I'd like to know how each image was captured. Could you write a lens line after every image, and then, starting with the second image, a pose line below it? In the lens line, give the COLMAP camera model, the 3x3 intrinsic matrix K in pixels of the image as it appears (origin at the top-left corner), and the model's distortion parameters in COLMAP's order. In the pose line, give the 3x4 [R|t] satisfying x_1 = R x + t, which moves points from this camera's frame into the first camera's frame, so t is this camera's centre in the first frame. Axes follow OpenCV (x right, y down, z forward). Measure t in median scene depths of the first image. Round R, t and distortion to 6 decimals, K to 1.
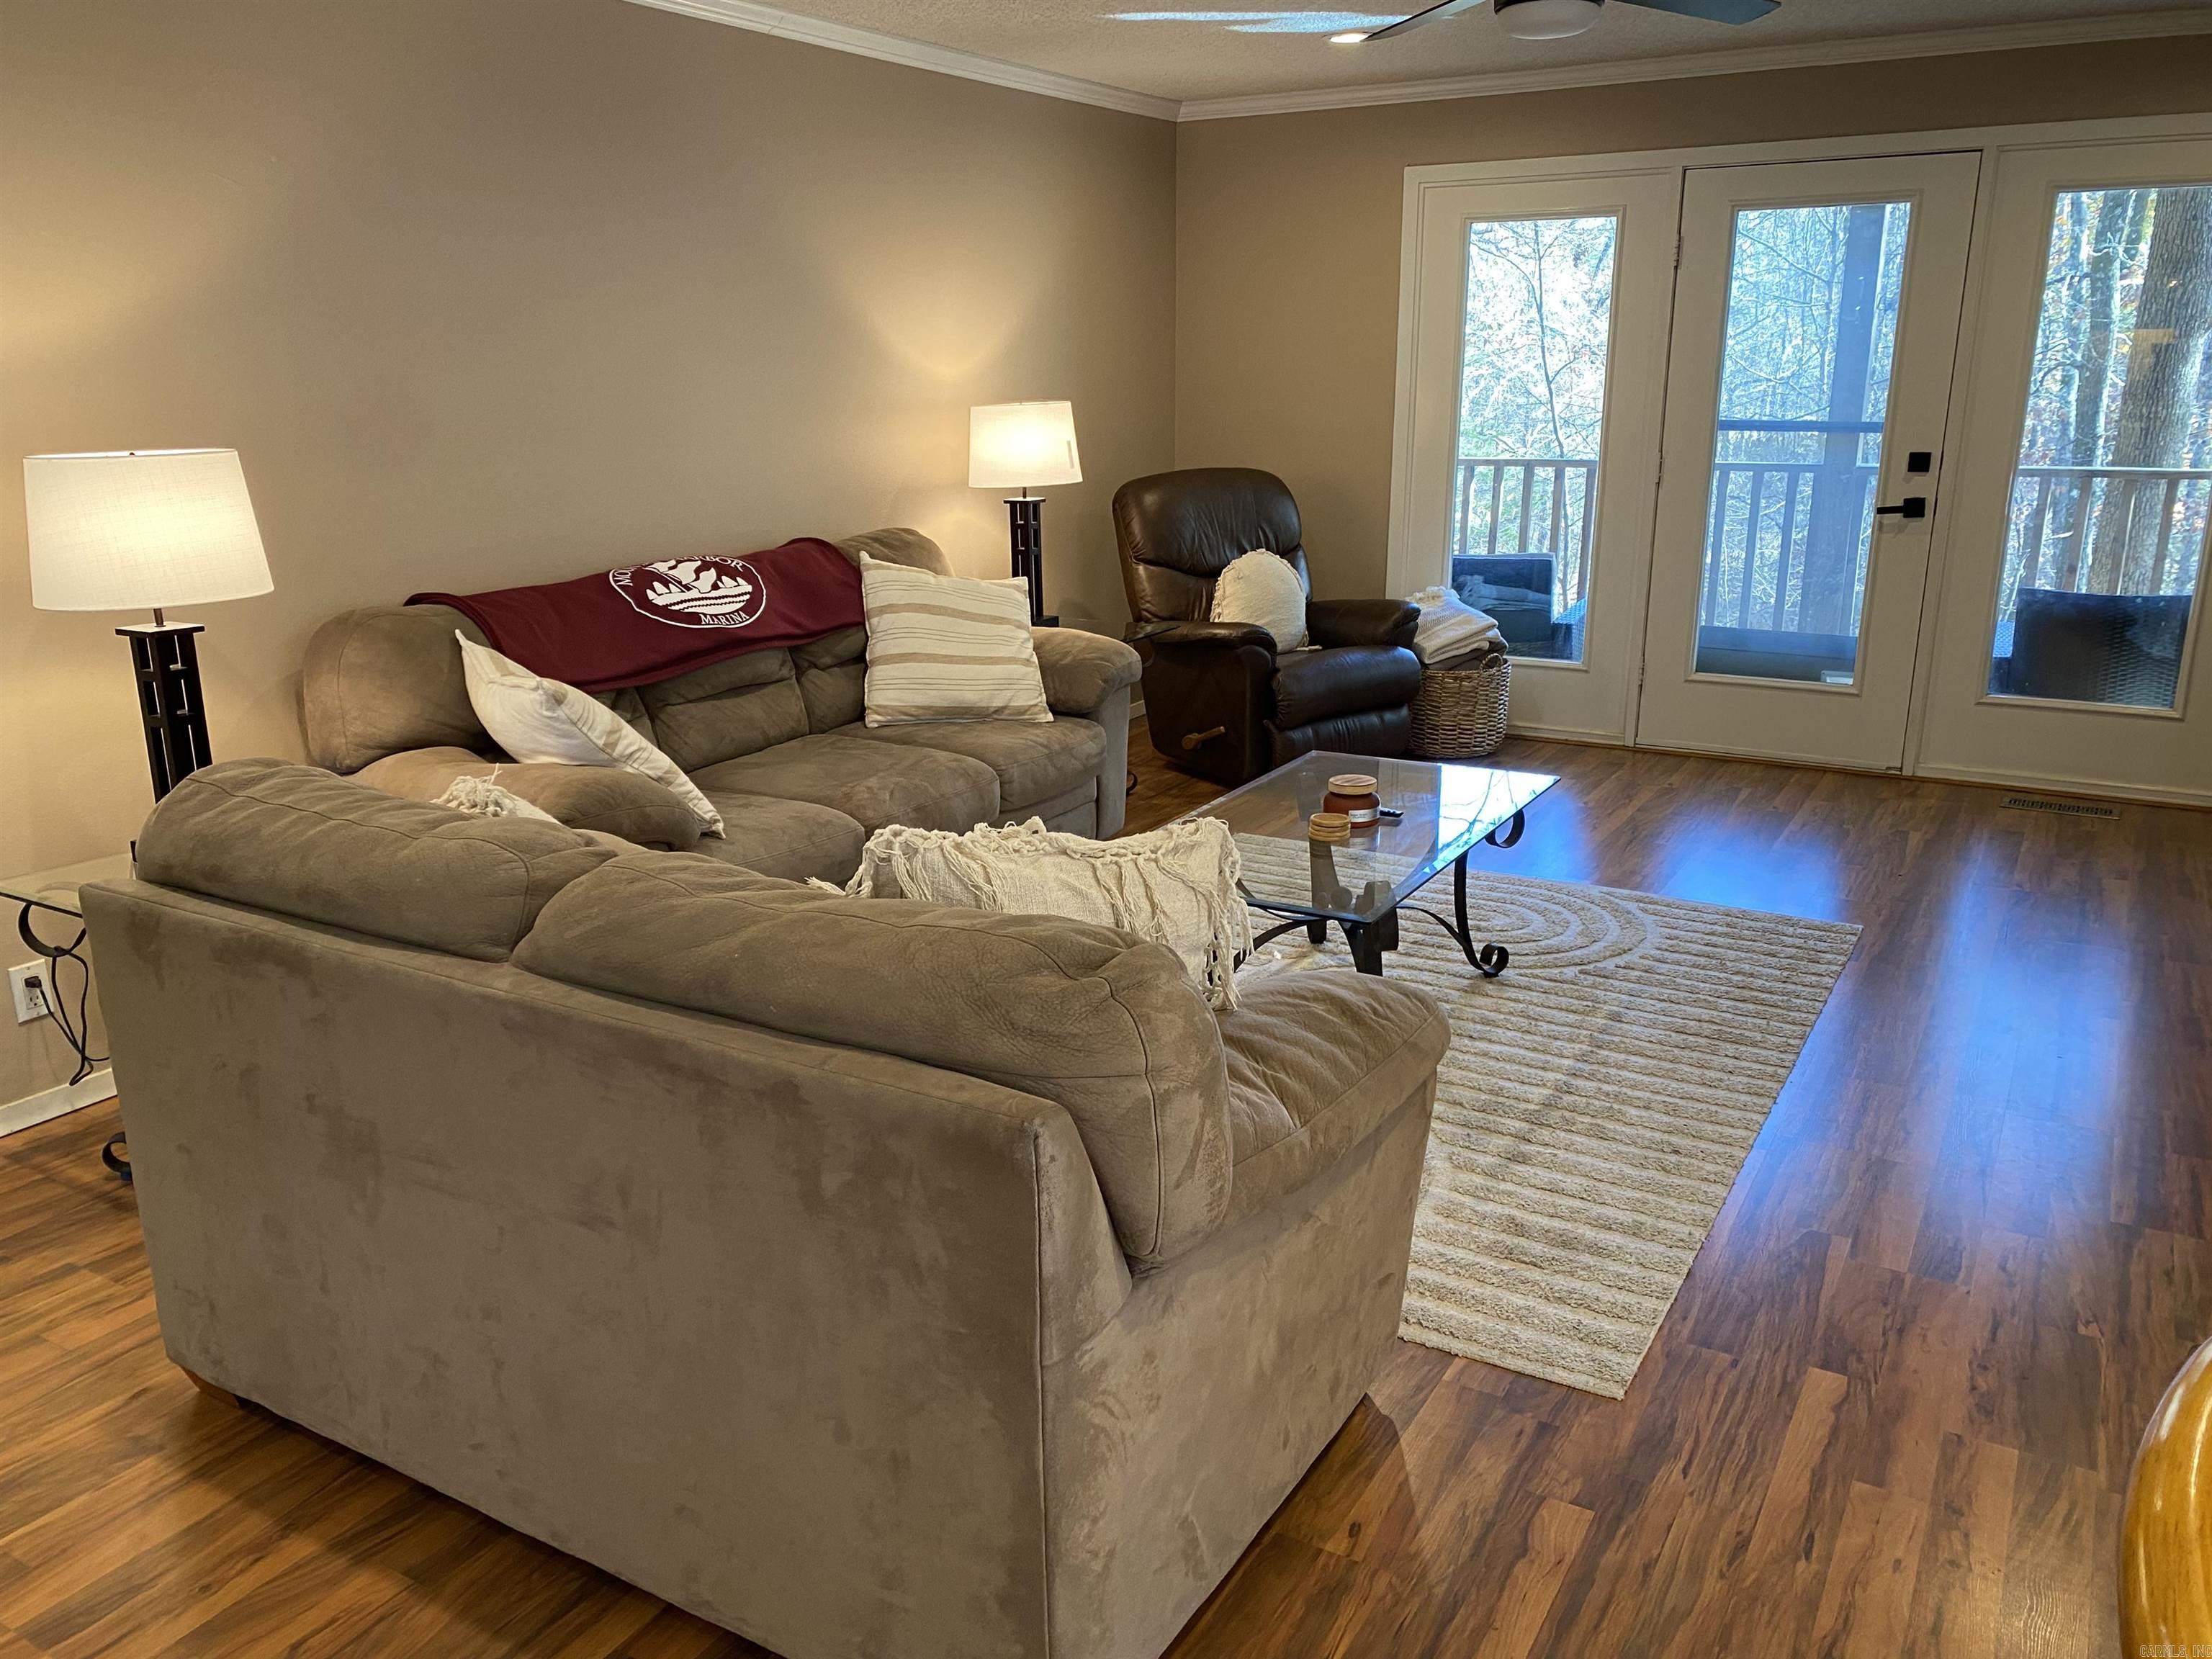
lens RADIAL K [[1747.8, 0, 1122.4], [0, 1747.8, 819.0], [0, 0, 1]] dist [0.061201, -0.073761]
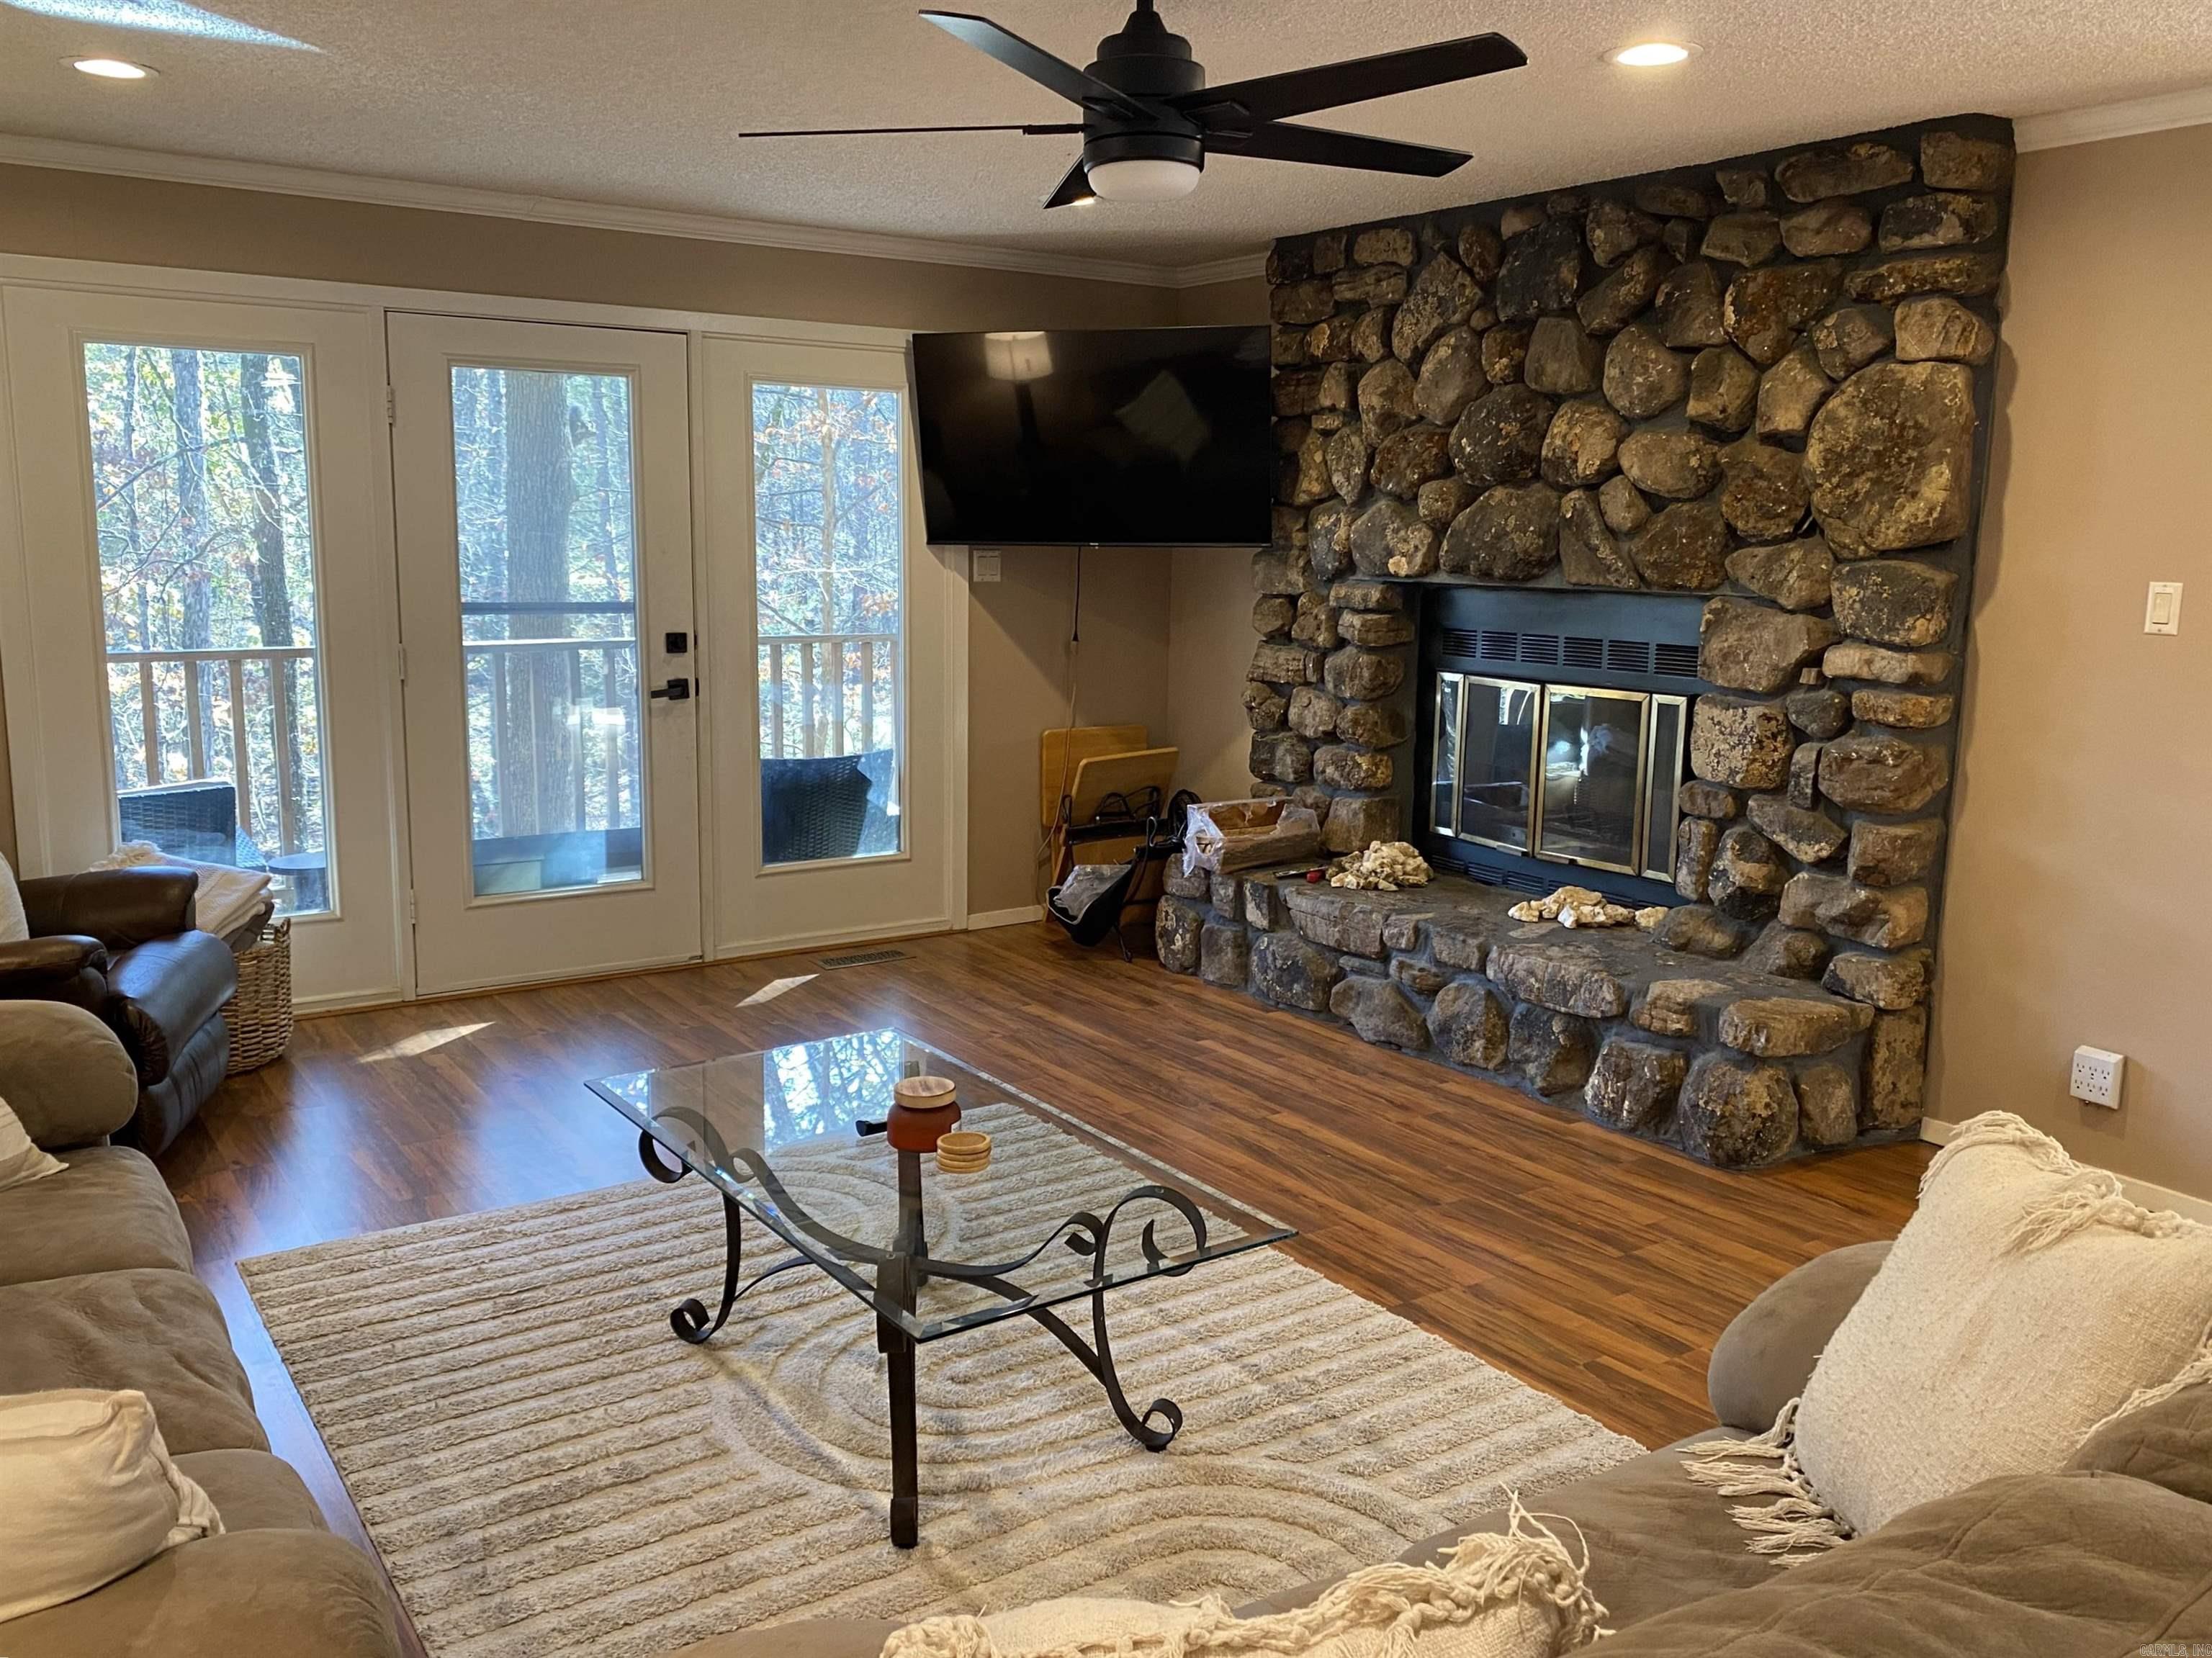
lens RADIAL K [[1747.6, 0, 1110.1], [0, 1747.6, 826.2], [0, 0, 1]] dist [0.061201, -0.073761]
pose [[0.424441, -0.138164, 0.894852, -0.321934], [0.215250, 0.975354, 0.048497, -0.098350], [-0.879498, 0.172033, 0.443720, 0.375823]]
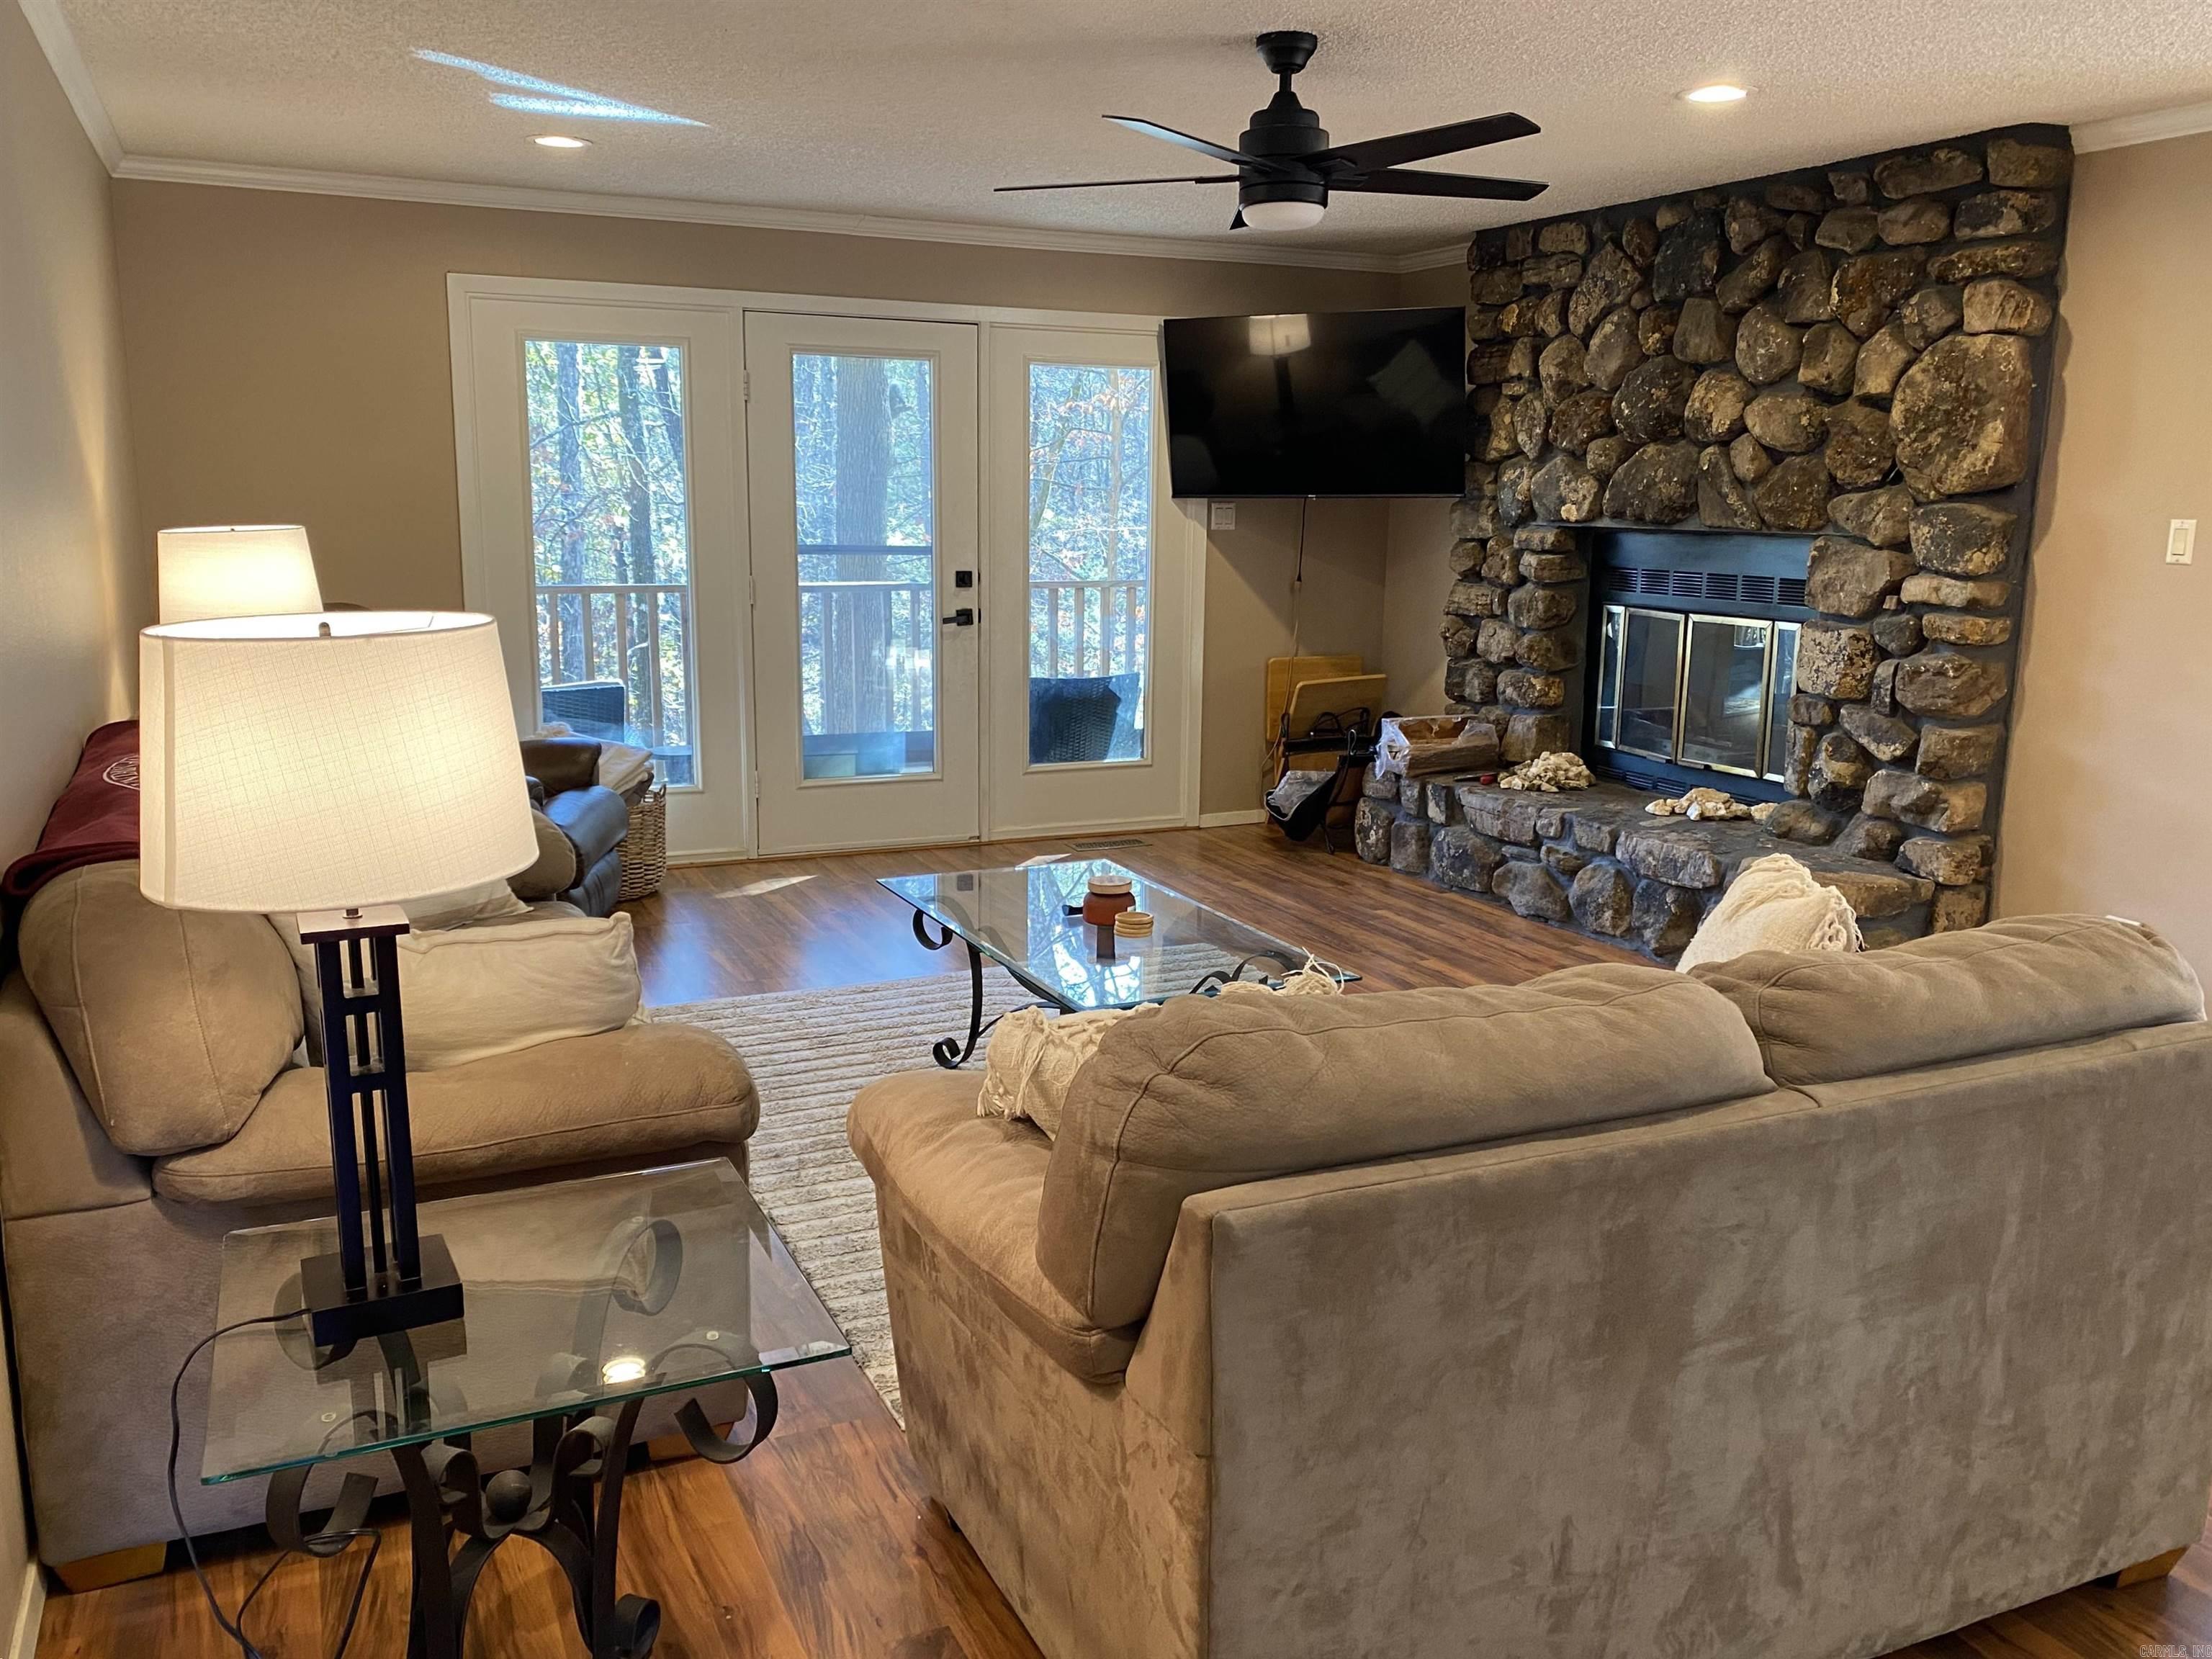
lens RADIAL K [[1747.8, 0, 1147.6], [0, 1747.8, 812.9], [0, 0, 1]] dist [0.061201, -0.073761]
pose [[0.558318, -0.134663, 0.818625, -0.456742], [0.196708, 0.980088, 0.027065, -0.055429], [-0.805970, 0.145919, 0.573690, 0.248713]]
